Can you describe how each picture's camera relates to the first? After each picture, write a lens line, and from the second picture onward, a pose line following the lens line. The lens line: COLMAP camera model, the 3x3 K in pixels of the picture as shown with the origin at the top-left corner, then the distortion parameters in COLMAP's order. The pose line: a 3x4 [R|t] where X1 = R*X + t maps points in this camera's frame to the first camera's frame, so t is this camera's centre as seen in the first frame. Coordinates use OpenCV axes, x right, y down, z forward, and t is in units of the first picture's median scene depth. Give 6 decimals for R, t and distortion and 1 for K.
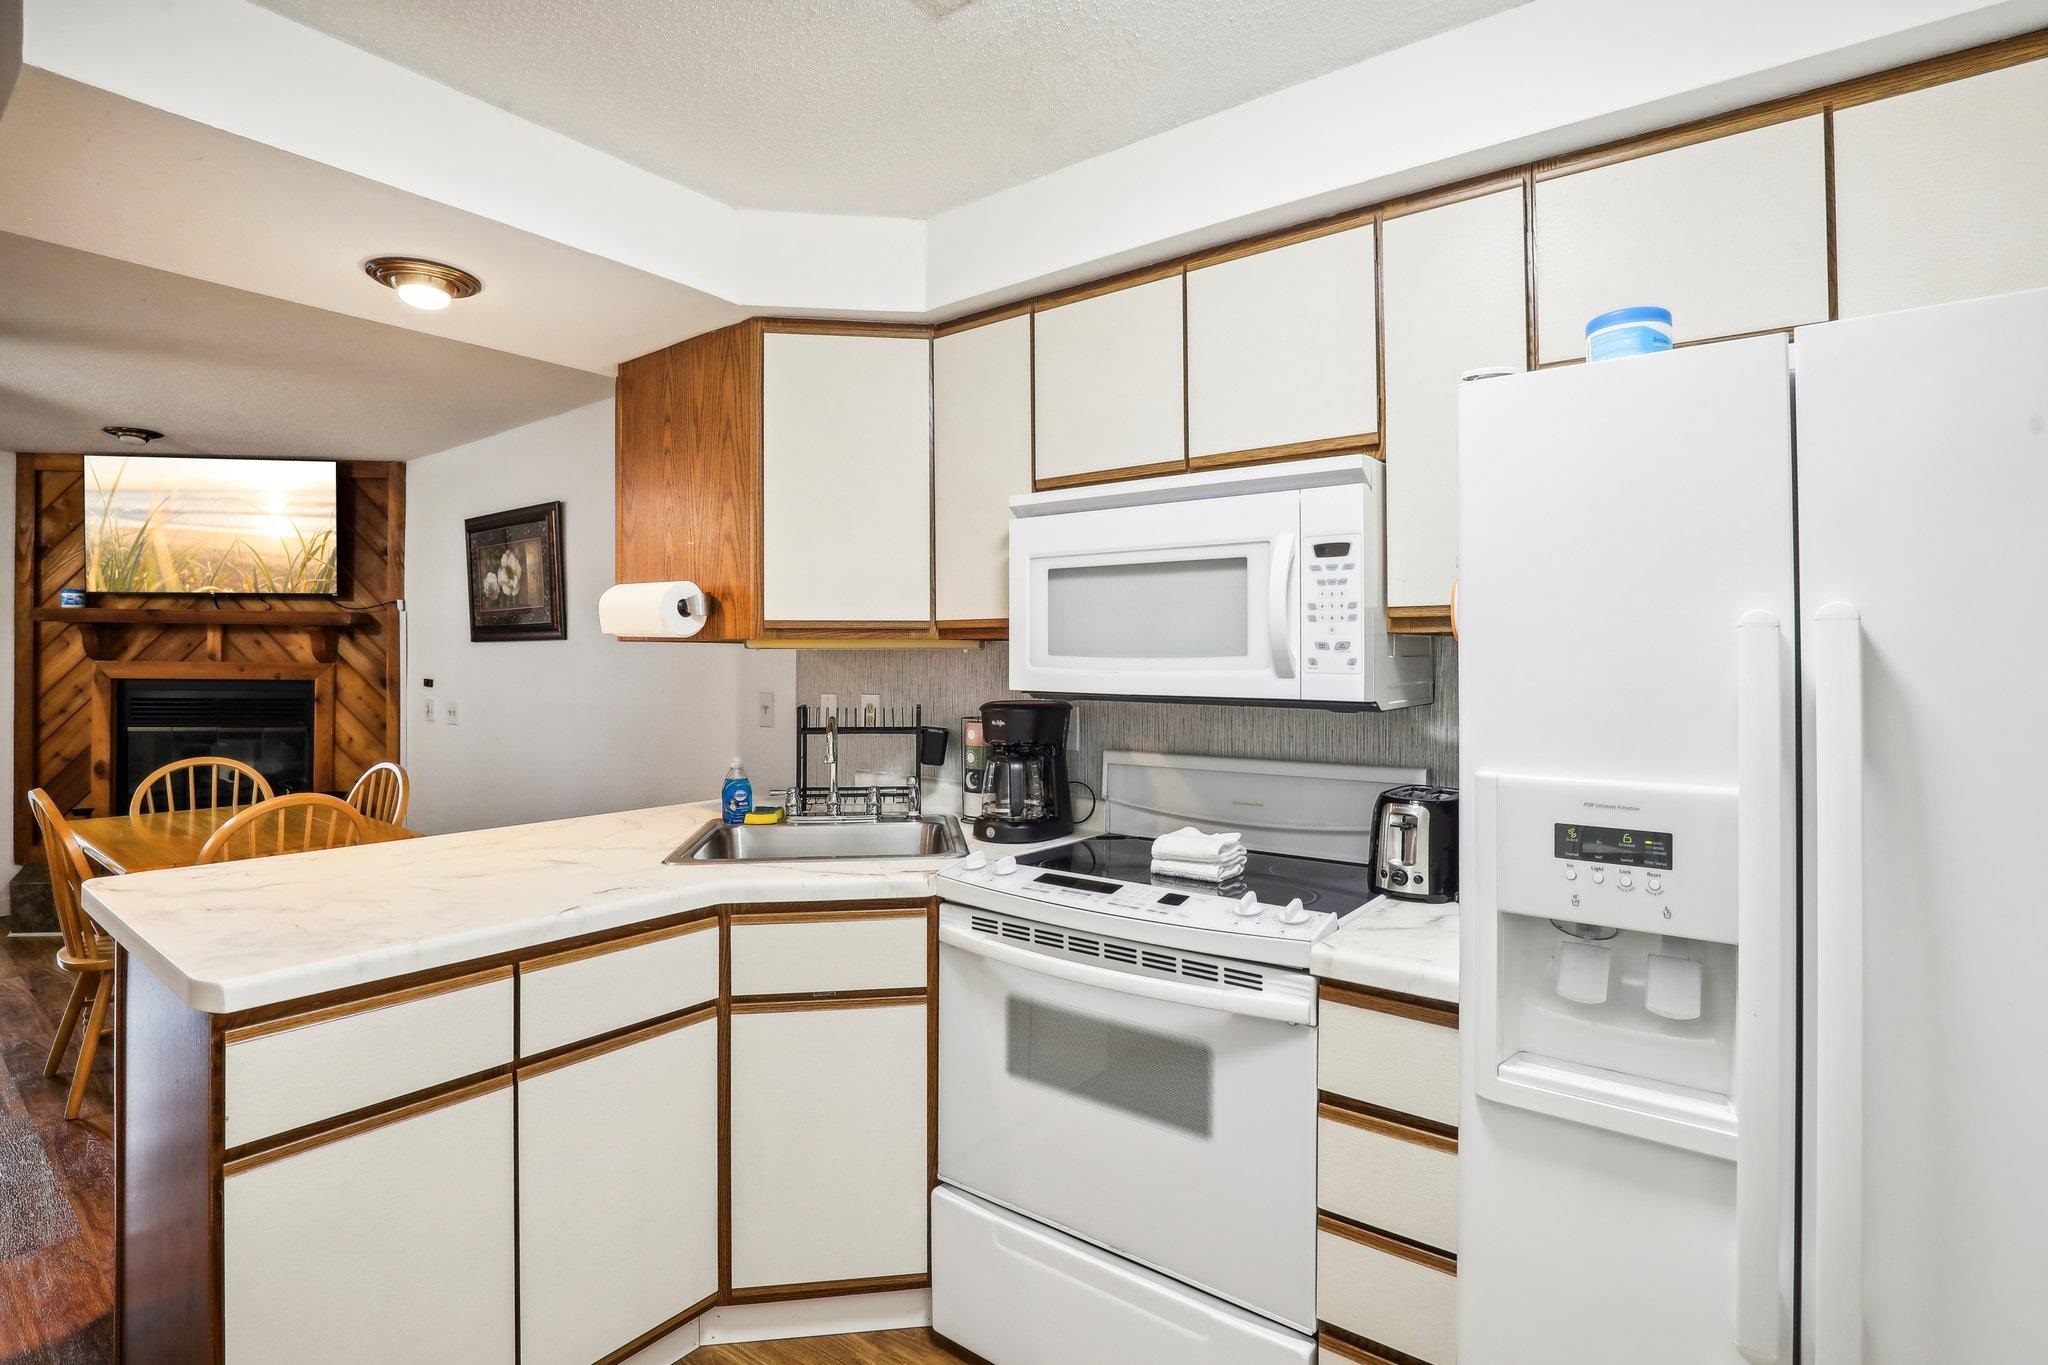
lens RADIAL K [[963.1, 0, 1043.4], [0, 963.1, 659.3], [0, 0, 1]] dist [-0.035025, 0.005833]
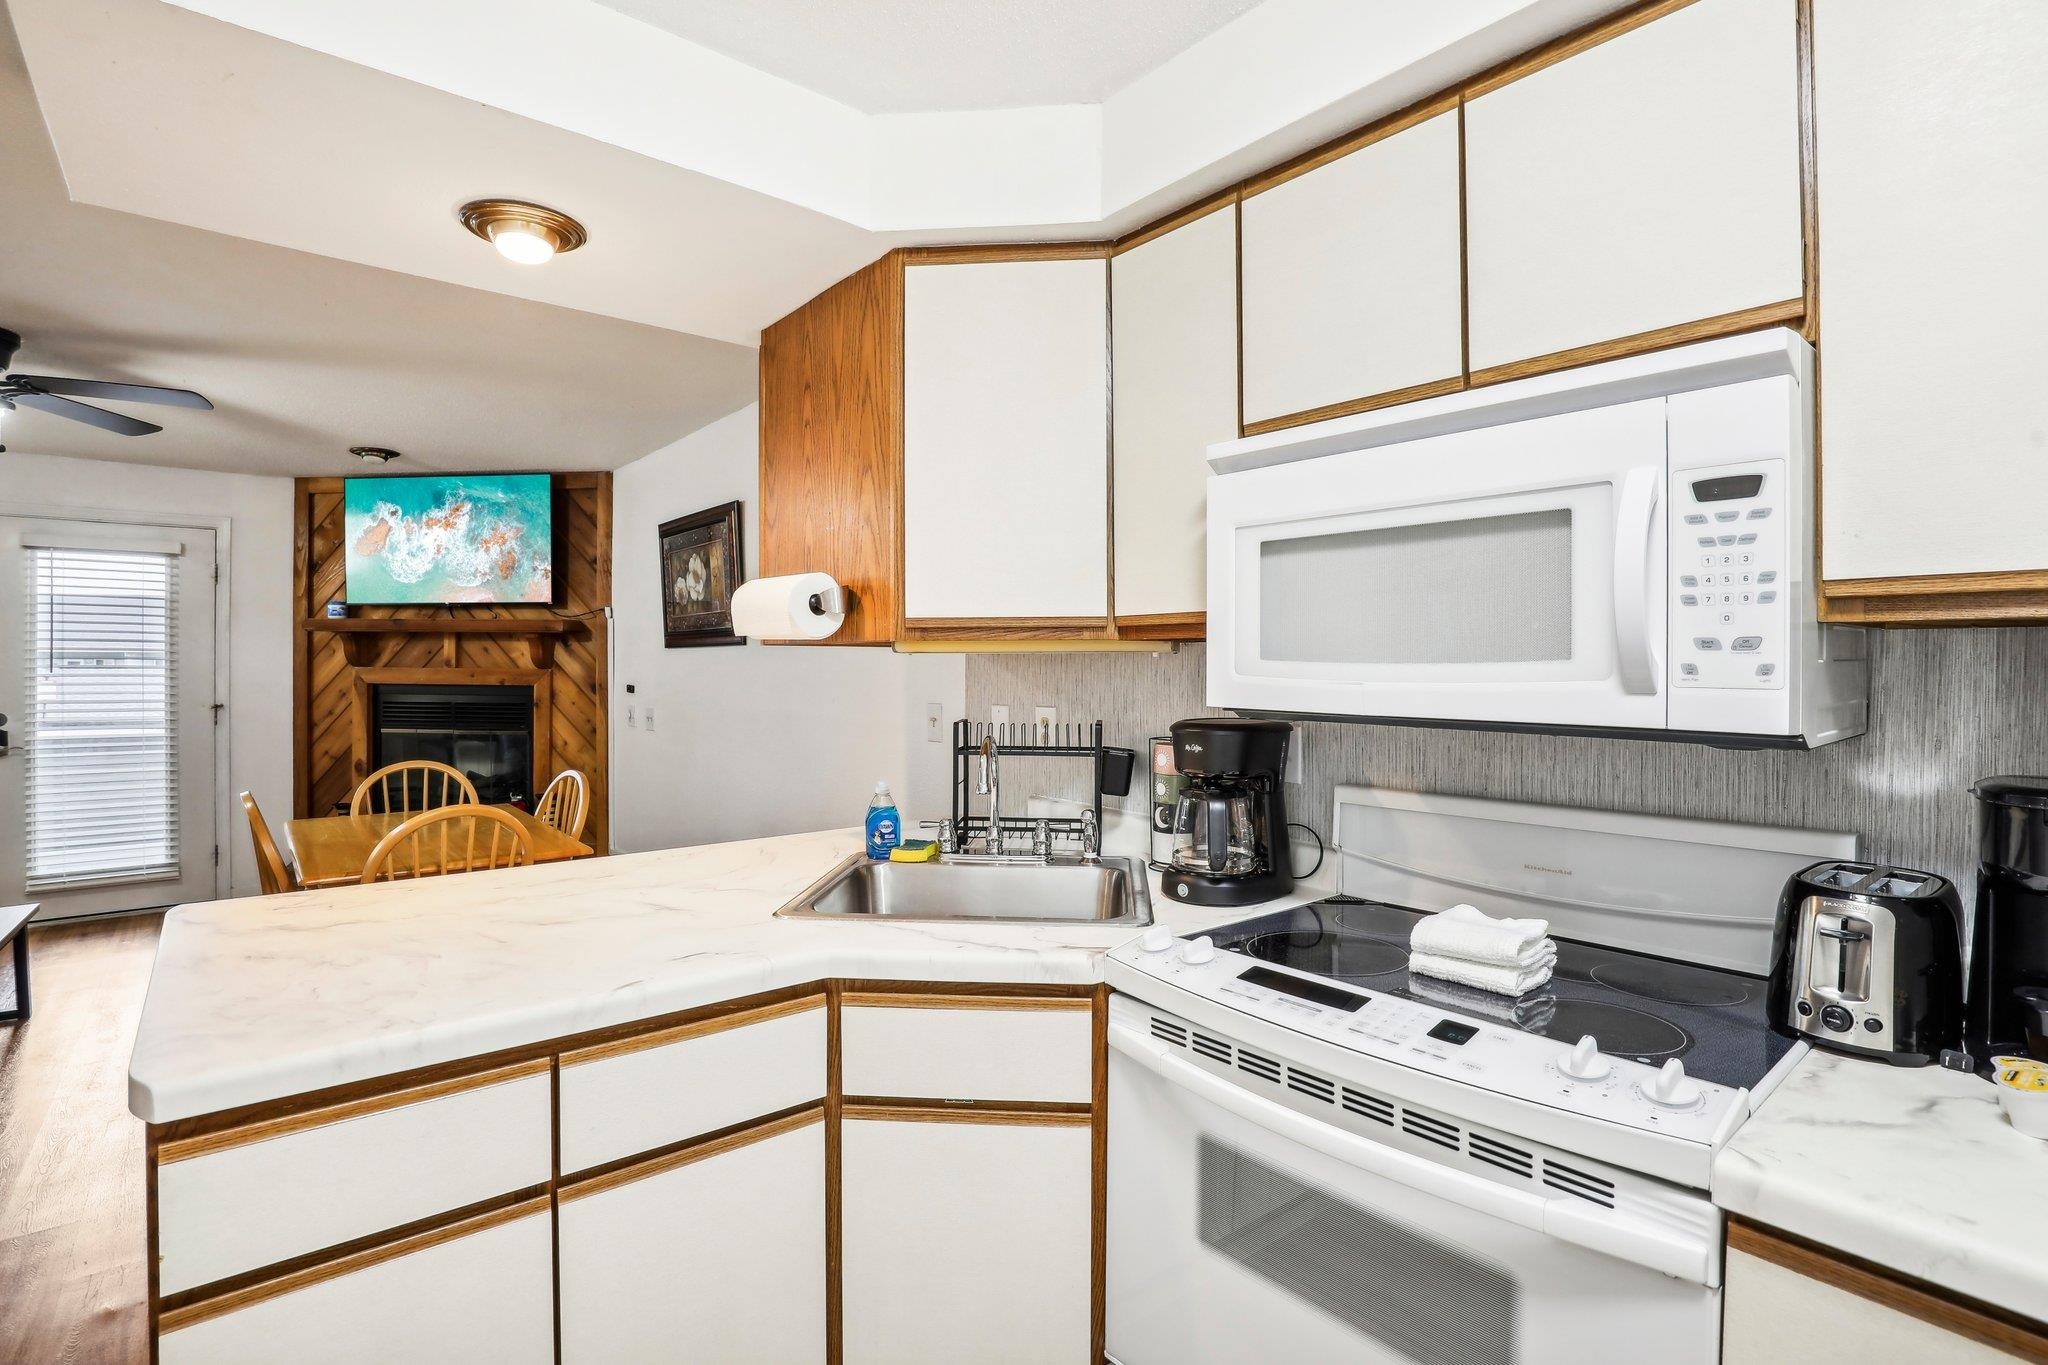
lens RADIAL K [[963.1, 0, 1042.4], [0, 963.1, 676.4], [0, 0, 1]] dist [-0.035025, 0.005833]
pose [[0.976157, 0.003220, -0.217040, 0.001568], [-0.001016, 0.999947, 0.010265, 0.000937], [0.217062, -0.009800, 0.976109, 0.205442]]
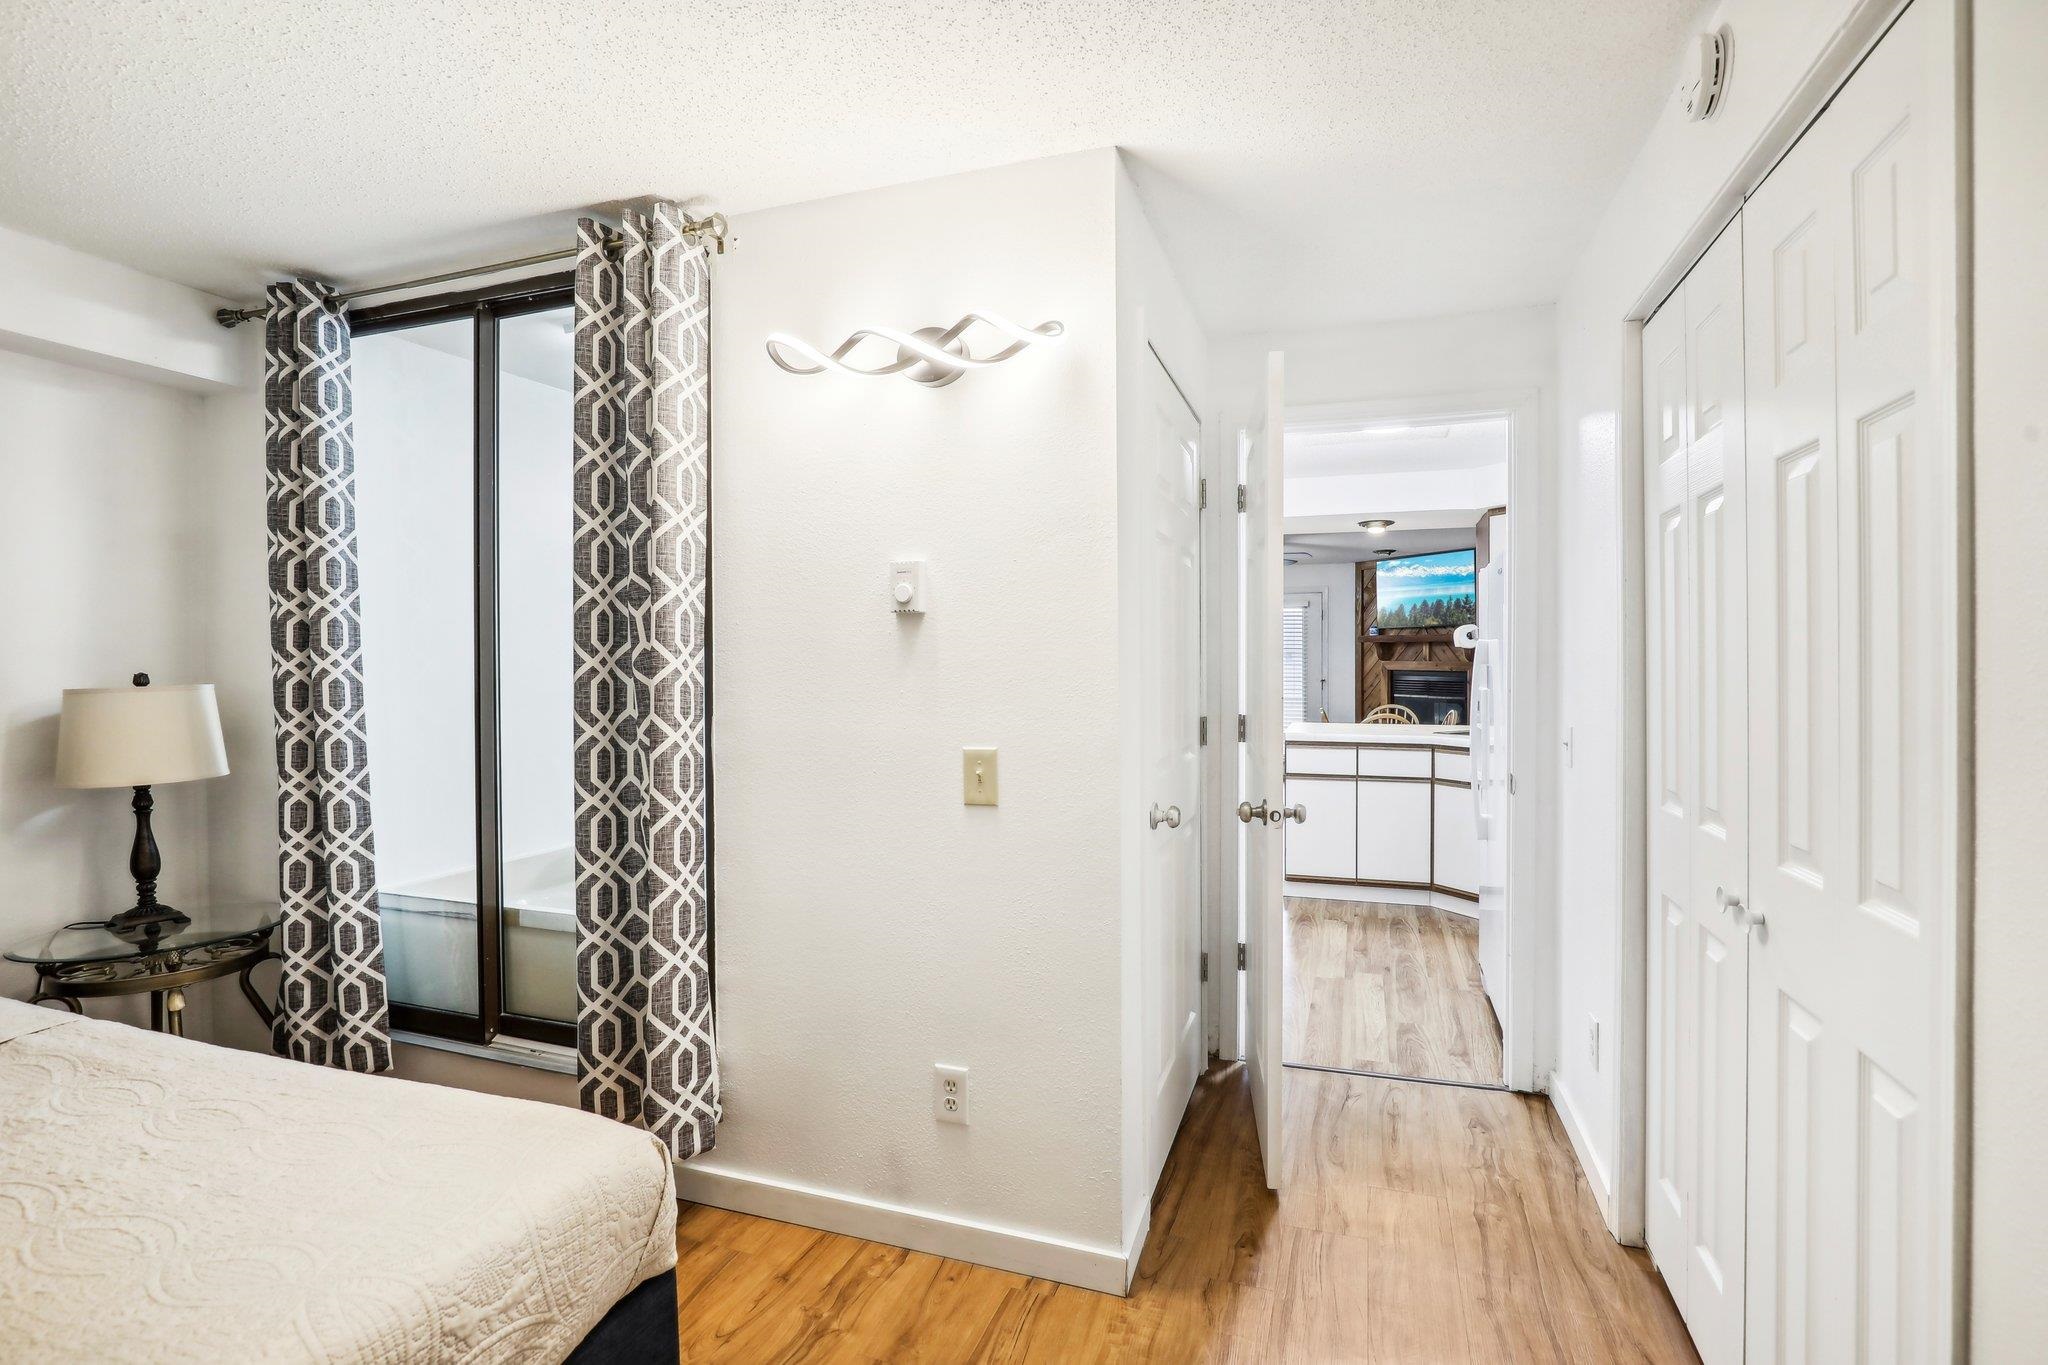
lens RADIAL K [[963.1, 0, 1054.8], [0, 963.1, 662.5], [0, 0, 1]] dist [-0.035025, 0.005833]
pose [[0.328570, -0.001559, -0.944478, 1.432040], [-0.001702, 0.999996, -0.002242, 0.020772], [0.944478, 0.002344, 0.328566, -0.703941]]
